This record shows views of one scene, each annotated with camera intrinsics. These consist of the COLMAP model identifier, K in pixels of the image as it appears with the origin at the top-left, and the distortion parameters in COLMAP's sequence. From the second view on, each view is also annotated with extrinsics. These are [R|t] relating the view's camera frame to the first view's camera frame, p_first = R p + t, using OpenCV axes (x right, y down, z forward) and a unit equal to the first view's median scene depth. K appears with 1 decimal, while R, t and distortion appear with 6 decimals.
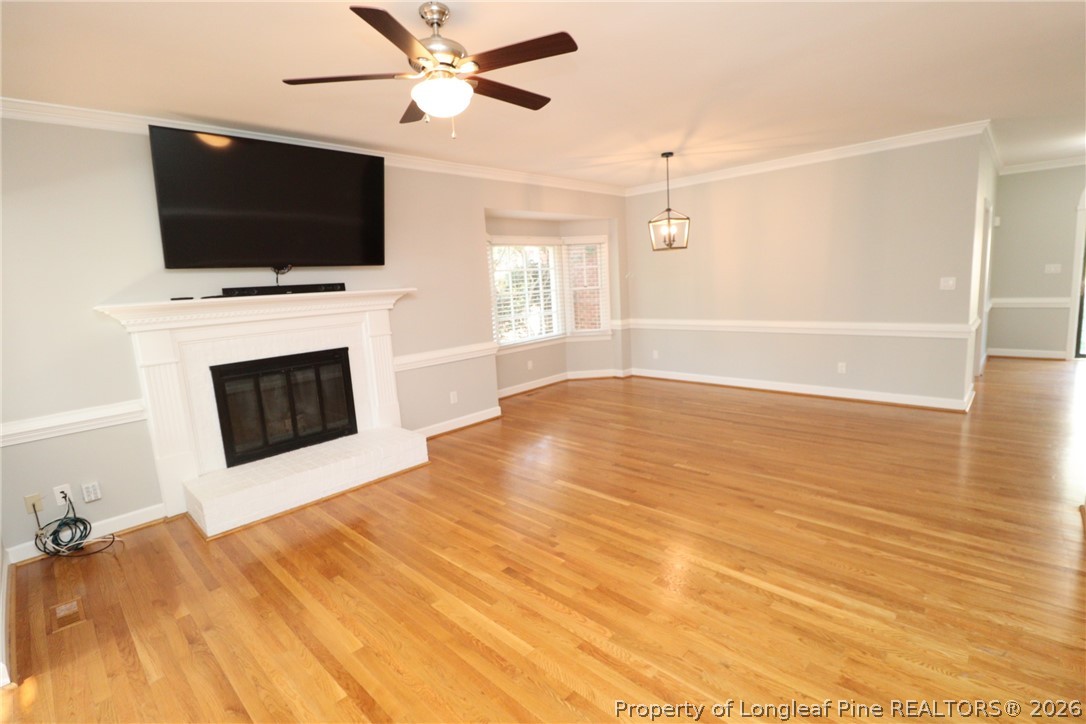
lens RADIAL K [[504.3, 0, 558.5], [0, 504.3, 353.0], [0, 0, 1]] dist [-0.000258, -0.013957]
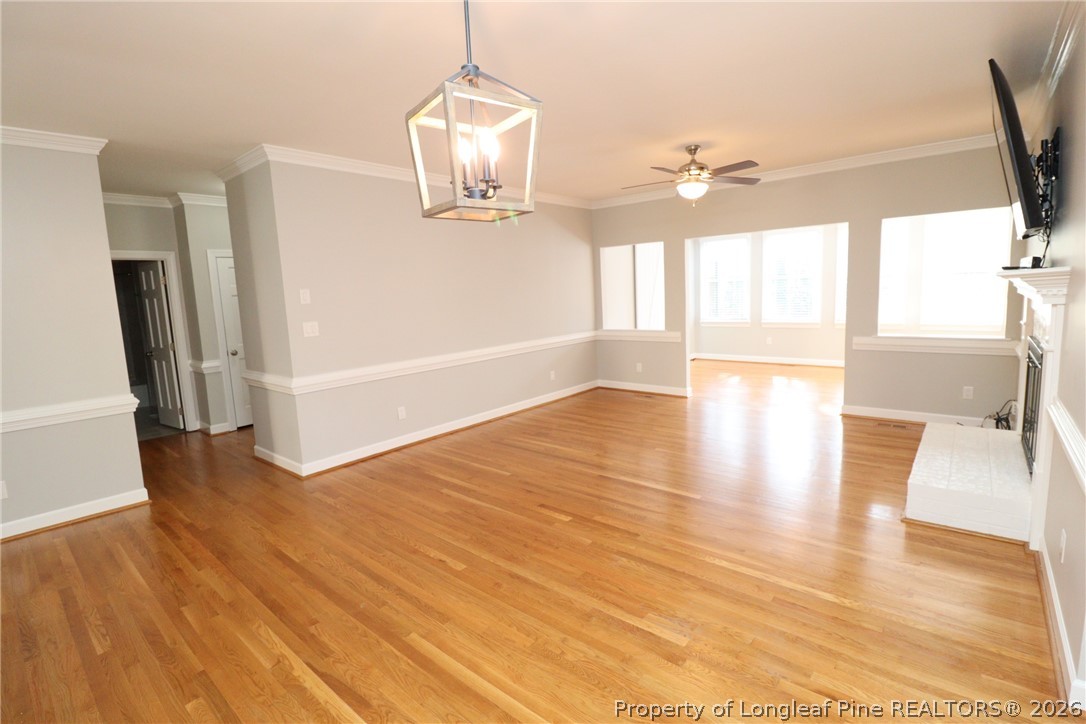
lens RADIAL K [[504.3, 0, 558.5], [0, 504.3, 353.0], [0, 0, 1]] dist [-0.000258, -0.013957]
pose [[-0.993928, 0.101959, -0.041371, 0.323422], [0.086332, 0.955733, 0.281286, -0.343815], [0.068219, 0.276006, -0.958732, 2.166667]]
